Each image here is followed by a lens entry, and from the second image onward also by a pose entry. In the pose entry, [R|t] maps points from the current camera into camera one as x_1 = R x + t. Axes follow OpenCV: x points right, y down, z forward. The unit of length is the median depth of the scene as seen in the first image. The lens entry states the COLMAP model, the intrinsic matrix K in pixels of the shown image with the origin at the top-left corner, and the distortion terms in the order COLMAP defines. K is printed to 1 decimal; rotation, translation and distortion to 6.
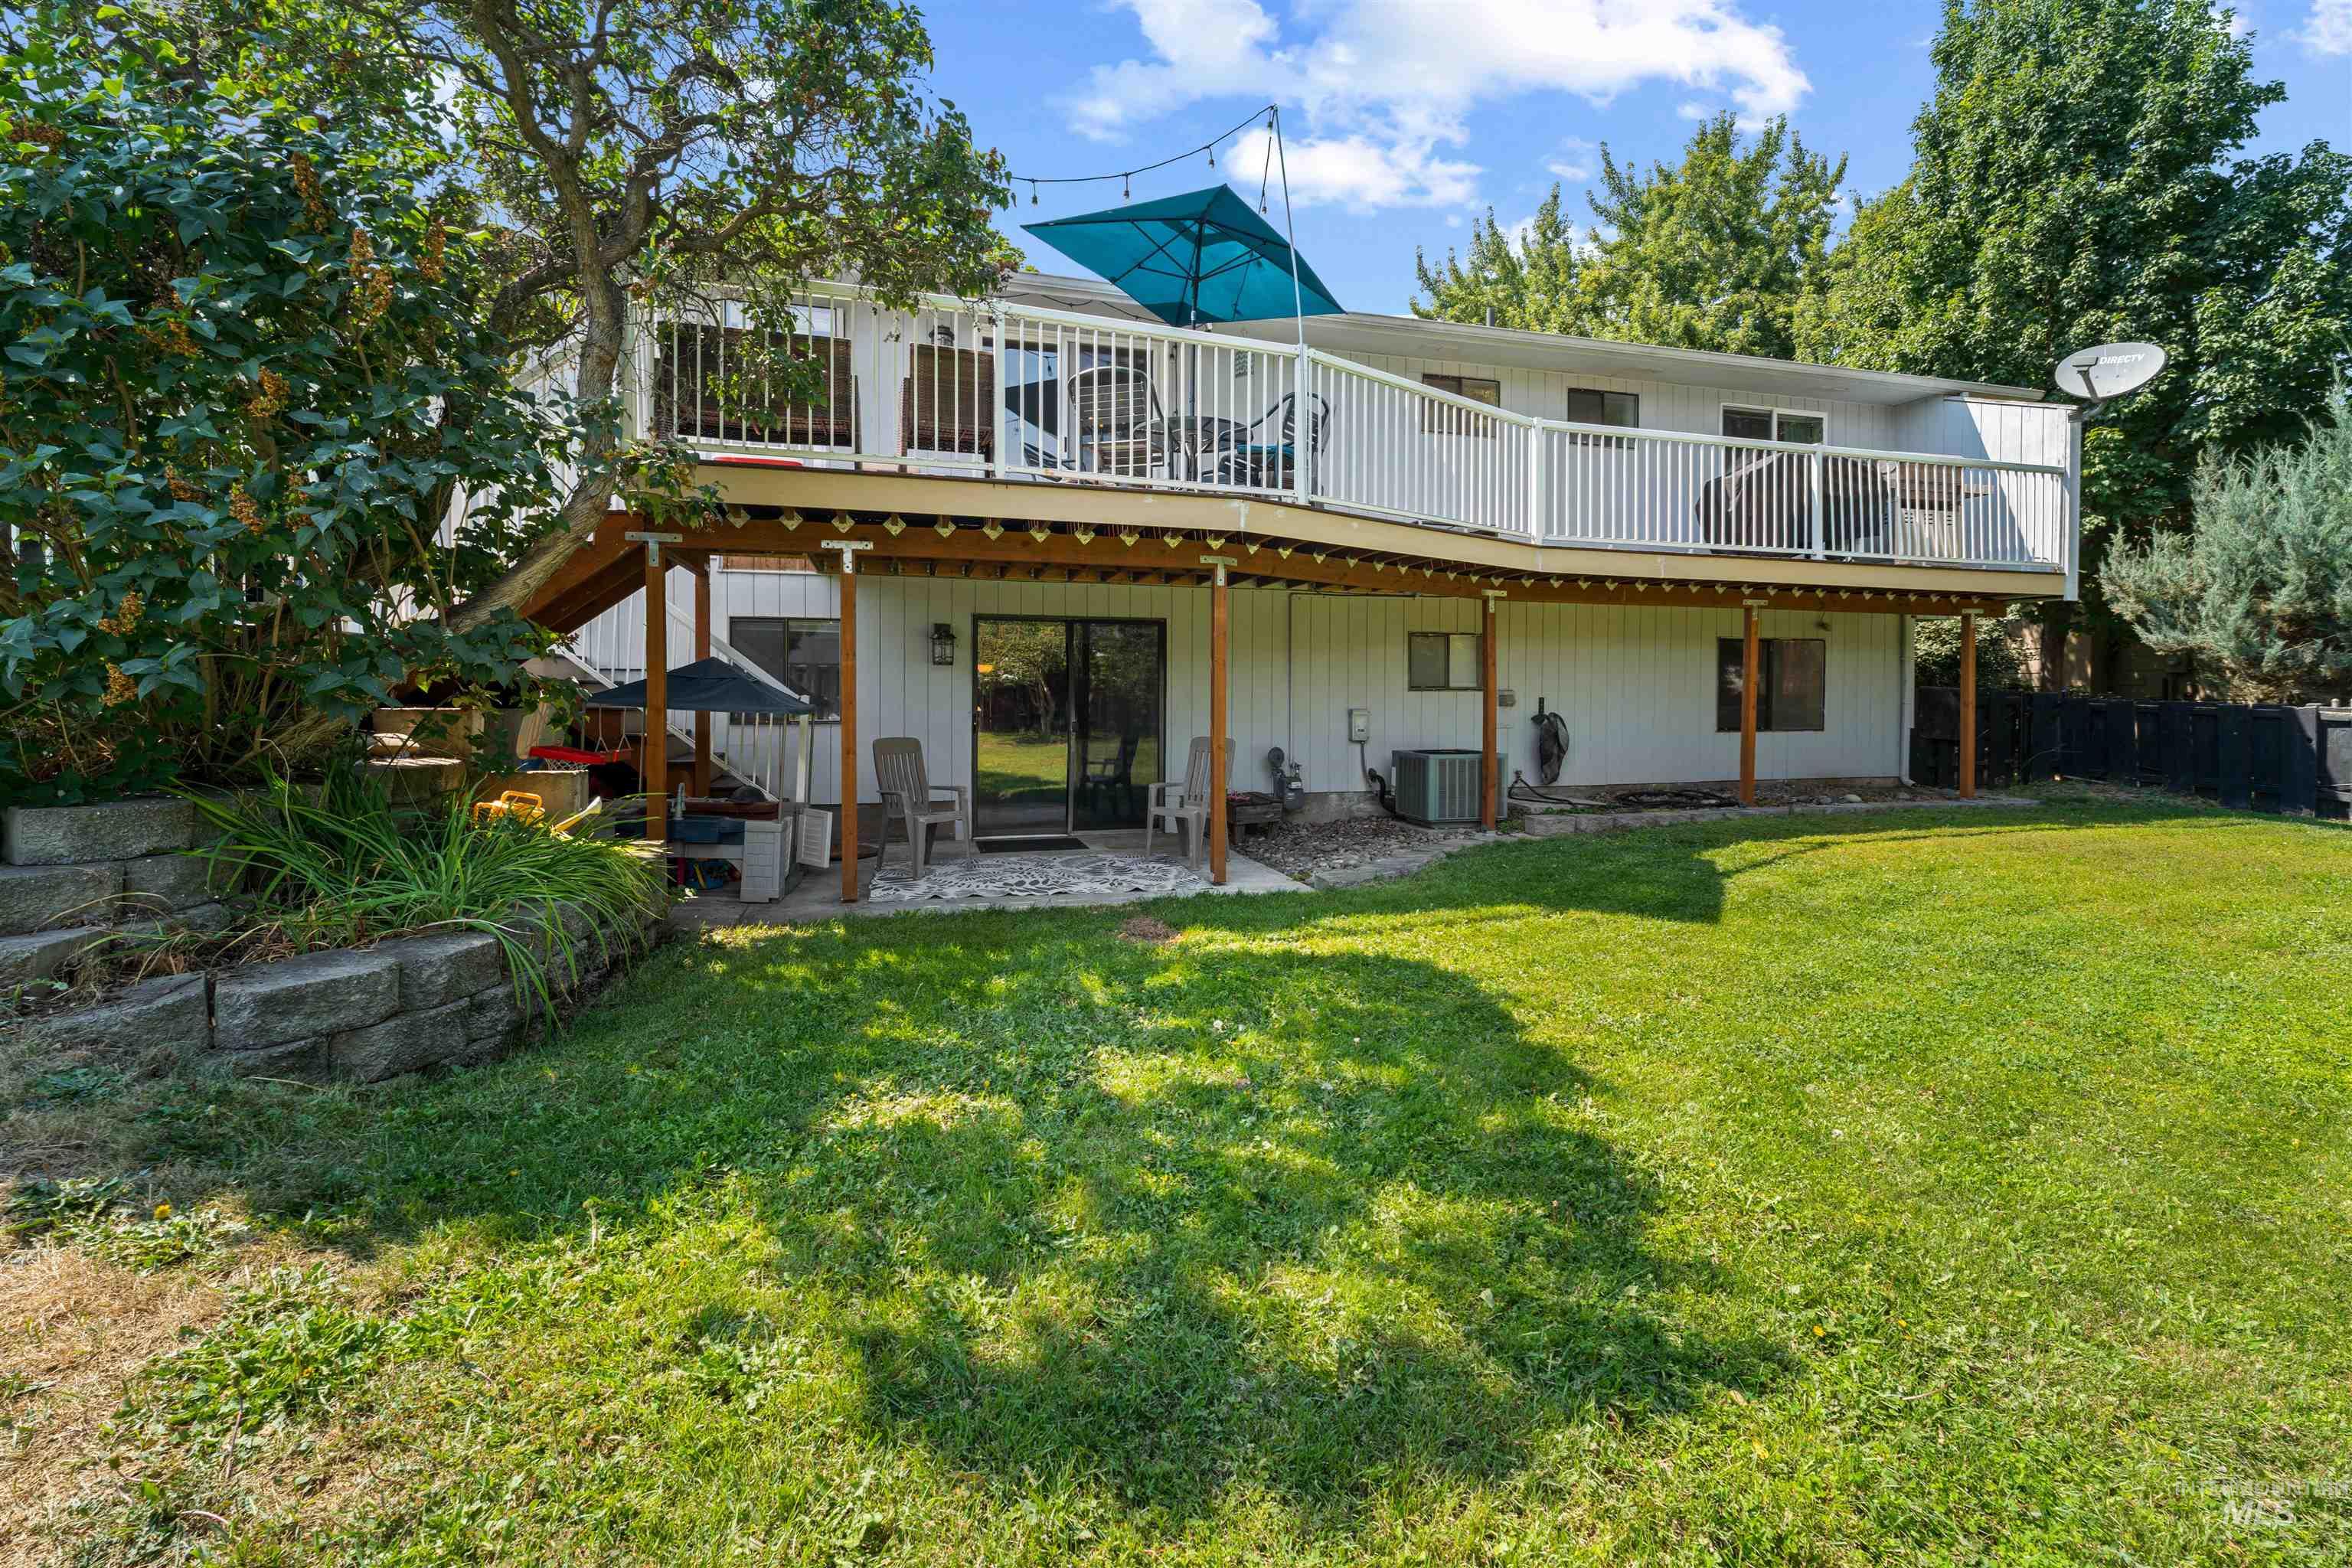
lens RADIAL K [[997.3, 0, 1184.1], [0, 997.3, 718.7], [0, 0, 1]] dist [0.006578, -0.000281]
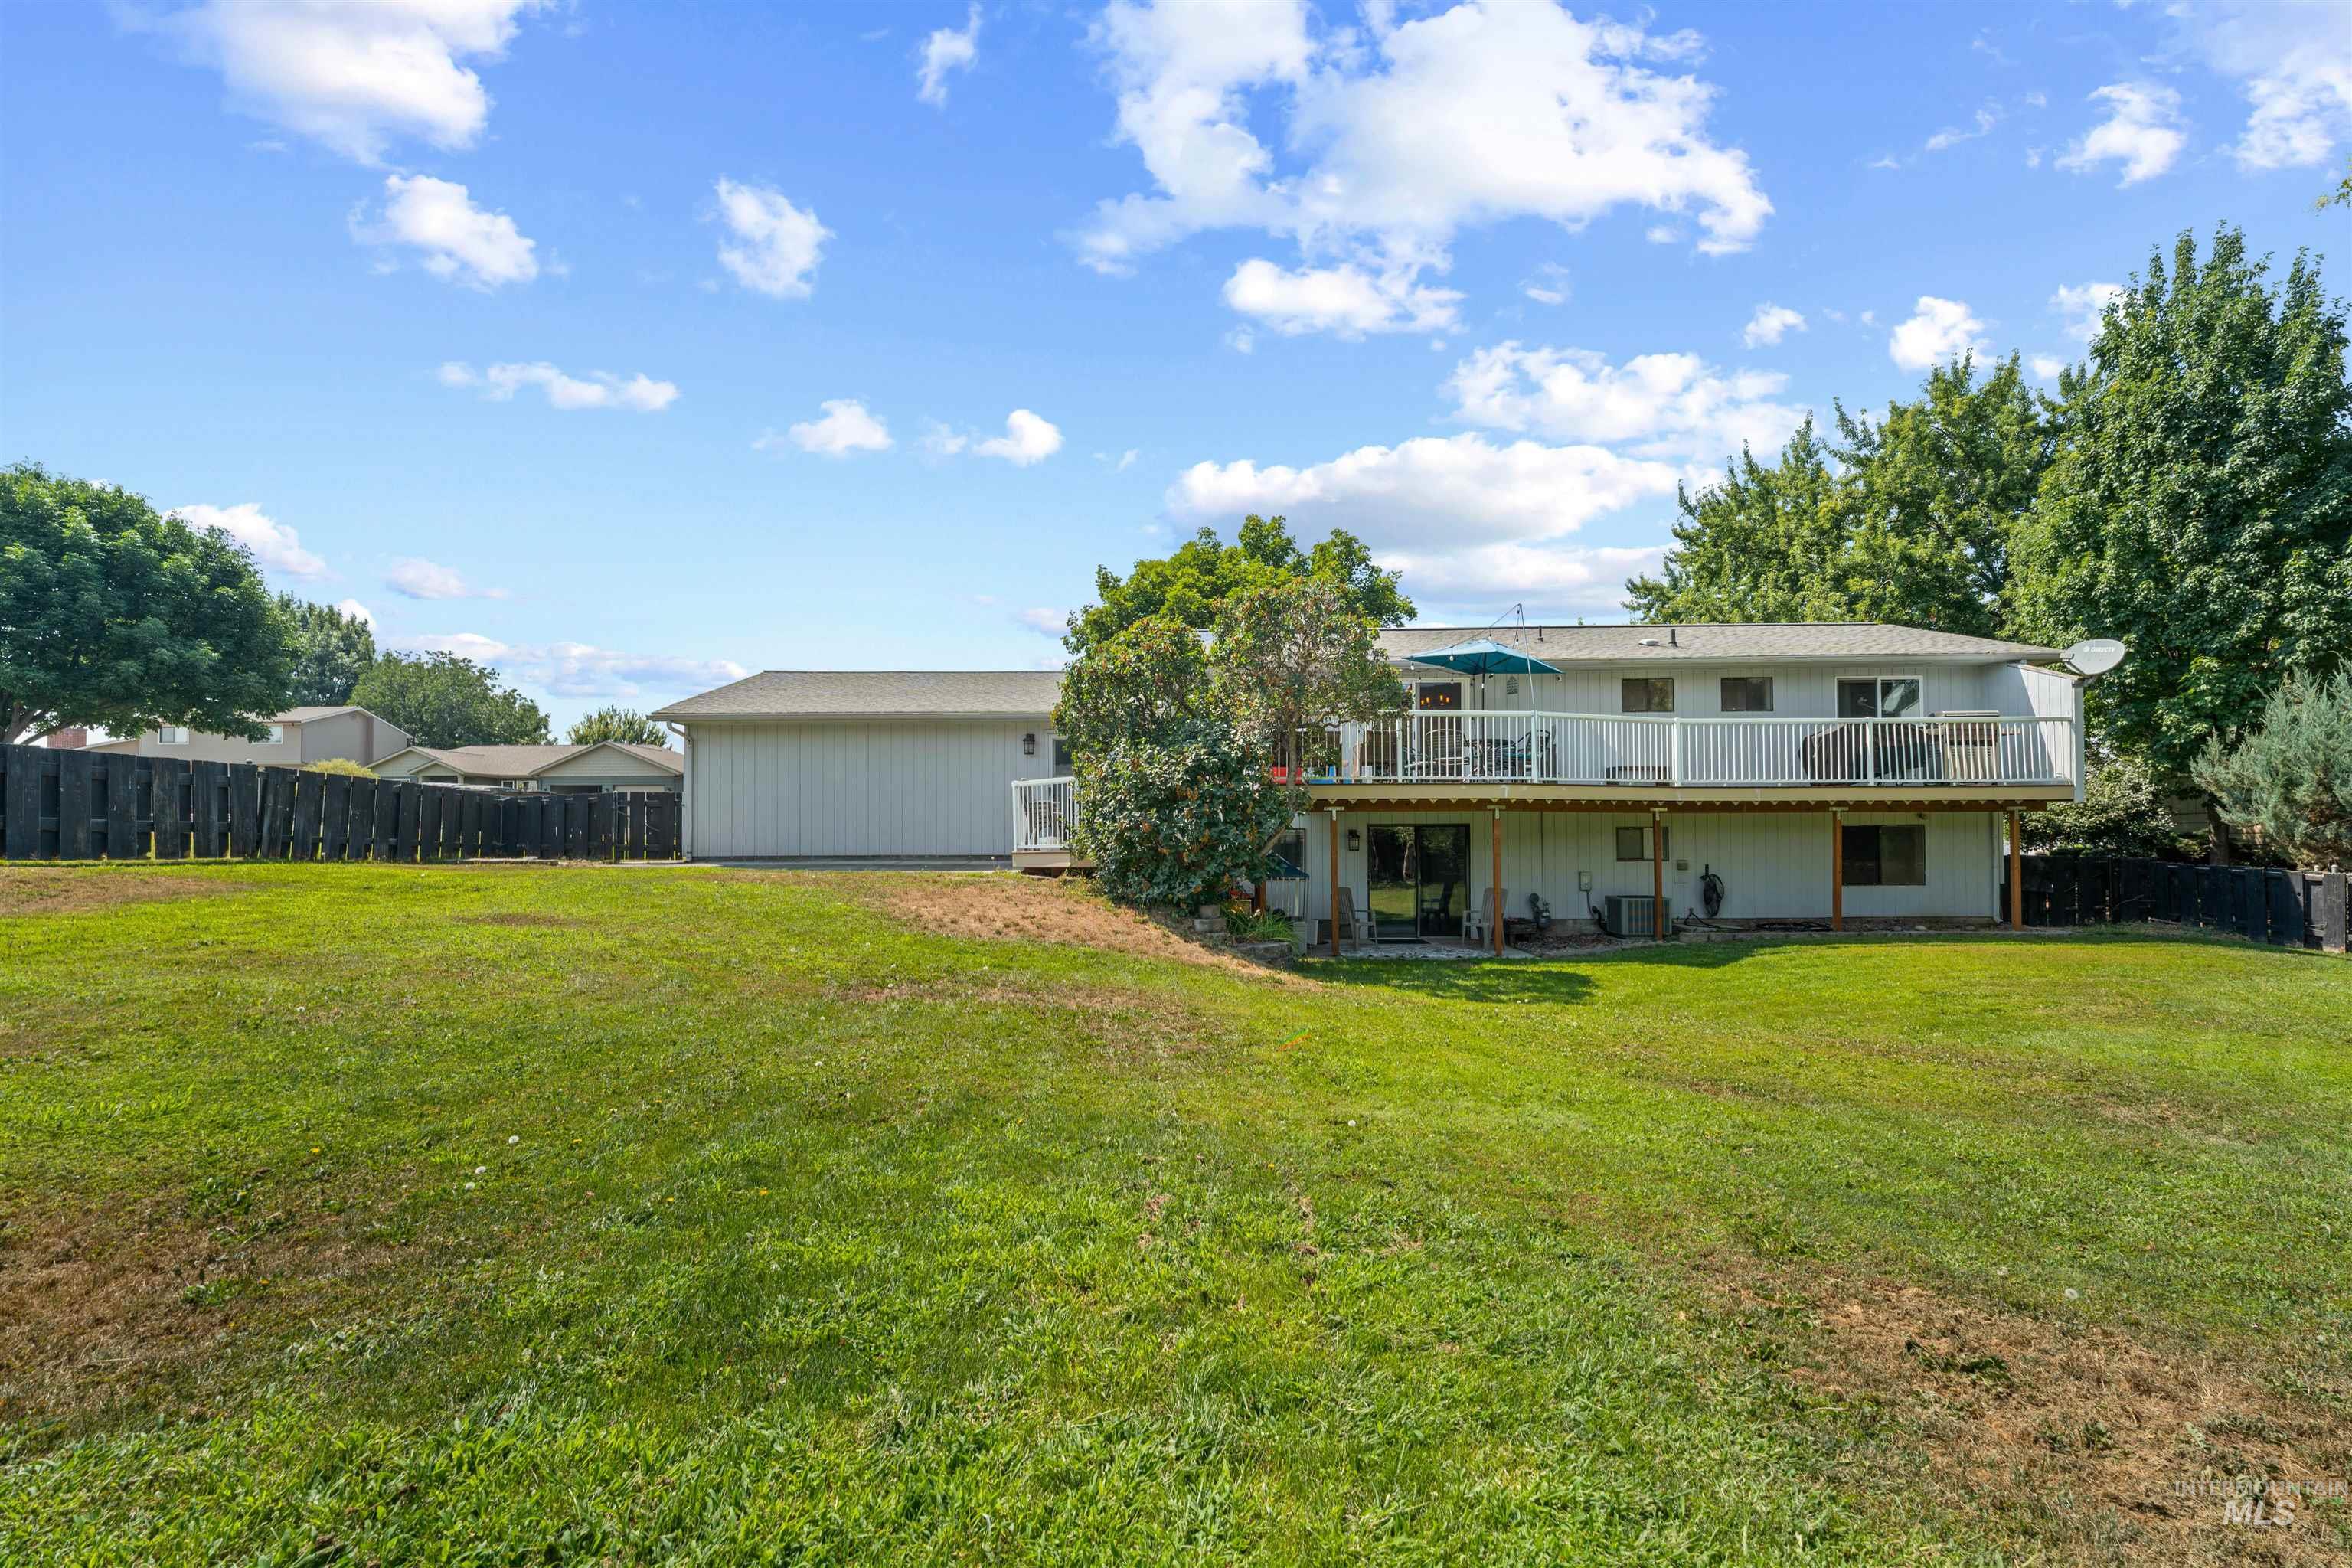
lens RADIAL K [[997.3, 0, 1169.0], [0, 997.3, 832.2], [0, 0, 1]] dist [0.006578, -0.000281]
pose [[0.954769, -0.010757, -0.297153, -0.000193], [0.001871, 0.999543, -0.030172, -0.024409], [0.297342, 0.028251, 0.954353, -0.794960]]
